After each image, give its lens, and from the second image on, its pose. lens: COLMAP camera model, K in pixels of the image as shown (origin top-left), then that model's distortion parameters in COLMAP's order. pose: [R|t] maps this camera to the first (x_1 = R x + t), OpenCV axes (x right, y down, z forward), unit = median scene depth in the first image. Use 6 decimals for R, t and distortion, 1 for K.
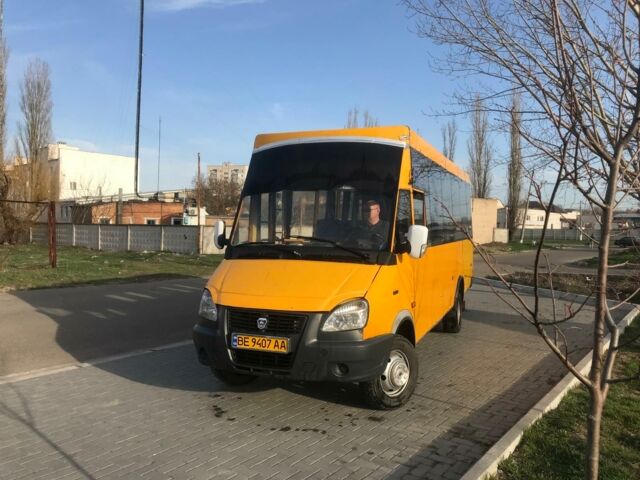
lens RADIAL K [[526.3, 0, 320.8], [0, 526.3, 240.0], [0, 0, 1]] dist [0.024184, -0.021146]
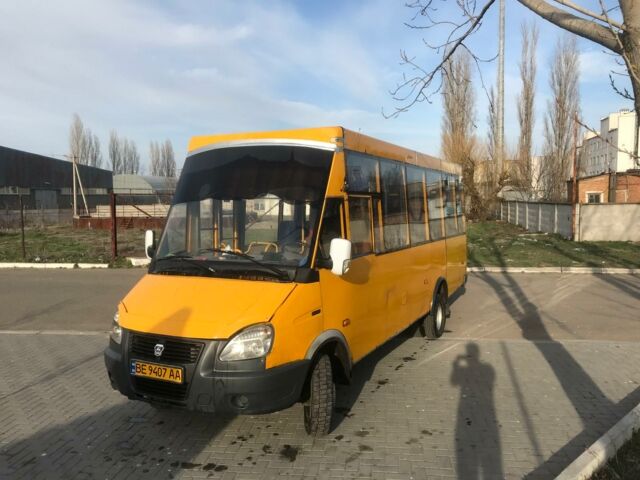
lens RADIAL K [[526.3, 0, 324.4], [0, 526.3, 236.1], [0, 0, 1]] dist [0.024184, -0.021146]
pose [[0.490473, 0.038147, -0.870621, 0.175781], [0.002182, 0.998985, 0.045001, -0.010315], [0.871454, -0.023972, 0.489891, 0.177673]]
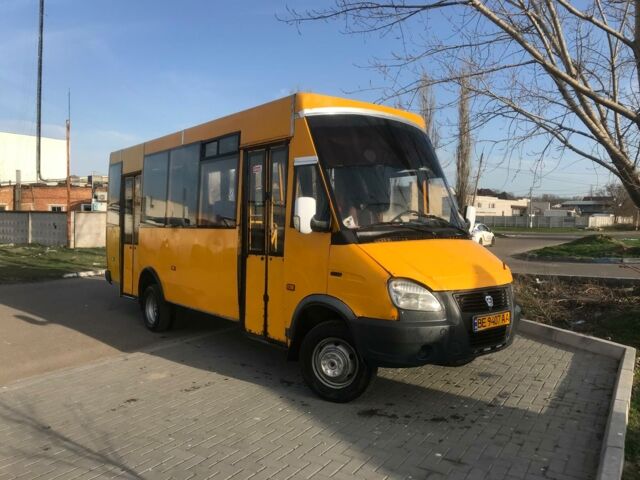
lens RADIAL K [[526.3, 0, 322.7], [0, 526.3, 238.5], [0, 0, 1]] dist [0.024184, -0.021146]
pose [[0.996687, -0.006285, 0.081093, 0.054397], [0.004658, 0.999784, 0.020241, -0.001032], [-0.081203, -0.019797, 0.996501, 0.108317]]
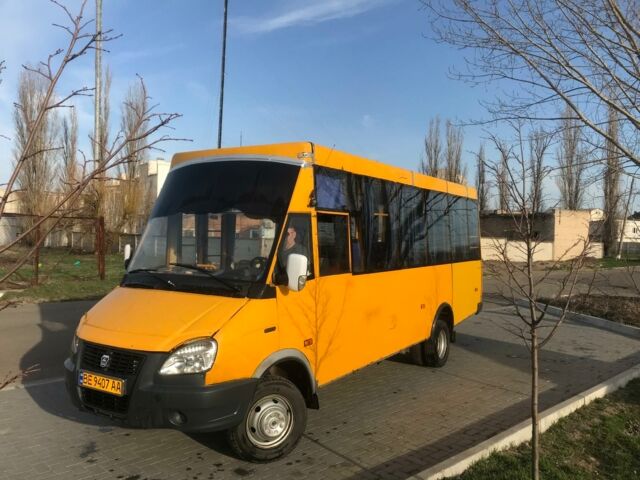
lens RADIAL K [[526.3, 0, 322.0], [0, 526.3, 238.9], [0, 0, 1]] dist [0.024184, -0.021146]
pose [[0.985184, 0.006561, -0.171378, 0.040251], [-0.010508, 0.999700, -0.022135, -0.003713], [0.171181, 0.023607, 0.984957, 0.014456]]
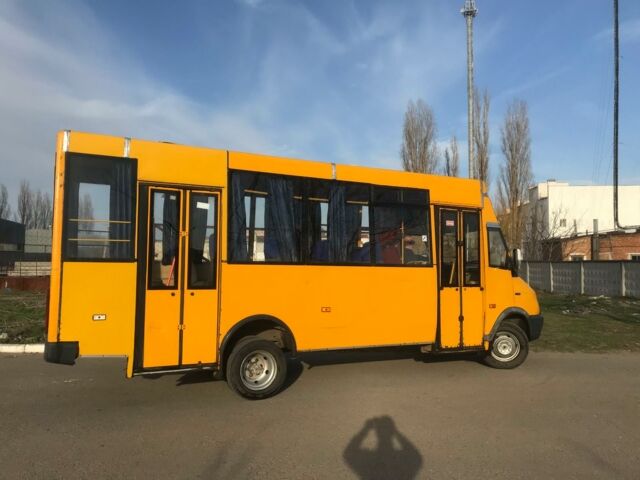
lens RADIAL K [[526.3, 0, 324.8], [0, 526.3, 238.4], [0, 0, 1]] dist [0.024184, -0.021146]
pose [[0.627717, -0.054547, -0.776528, 0.006695], [-0.005452, 0.997209, -0.074456, -0.001409], [0.778422, 0.050971, 0.625668, 0.152540]]
